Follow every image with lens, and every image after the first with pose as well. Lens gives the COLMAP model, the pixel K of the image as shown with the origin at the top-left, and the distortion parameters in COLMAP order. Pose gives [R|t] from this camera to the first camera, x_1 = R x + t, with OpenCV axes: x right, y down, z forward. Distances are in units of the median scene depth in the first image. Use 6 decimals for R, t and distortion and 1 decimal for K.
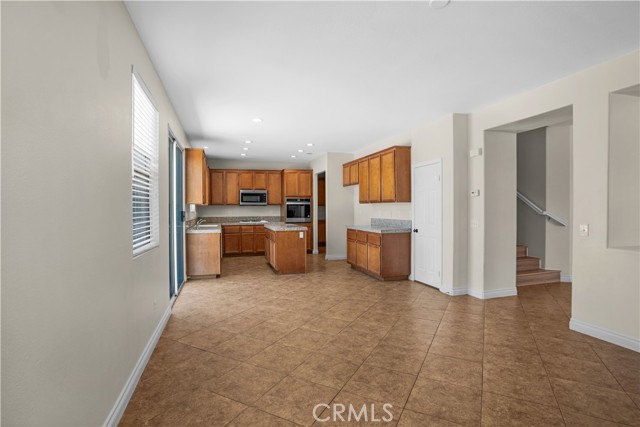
lens RADIAL K [[317.0, 0, 316.8], [0, 317.0, 210.0], [0, 0, 1]] dist [-0.003757, 0.000891]
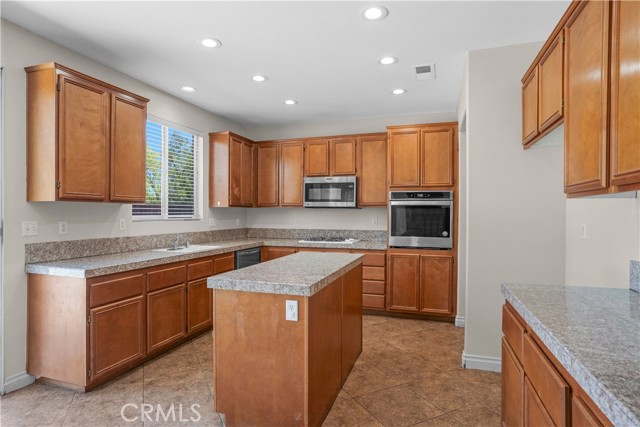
lens RADIAL K [[357.5, 0, 315.7], [0, 357.5, 215.4], [0, 0, 1]] dist [-0.021187, 0.003855]
pose [[0.820695, 0.013120, -0.571215, 0.115558], [-0.012746, 0.999908, 0.004653, -0.005103], [0.571224, 0.003462, 0.820787, 0.586266]]
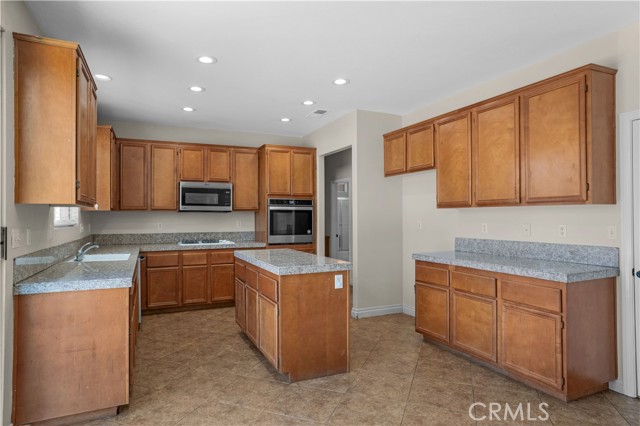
lens RADIAL K [[372.2, 0, 321.6], [0, 372.2, 214.1], [0, 0, 1]] dist [-0.004641, 0.002789]
pose [[0.989339, 0.004068, 0.145574, -0.111087], [-0.002166, 0.999910, -0.013219, -0.002608], [-0.145615, 0.012763, 0.989259, 0.402255]]
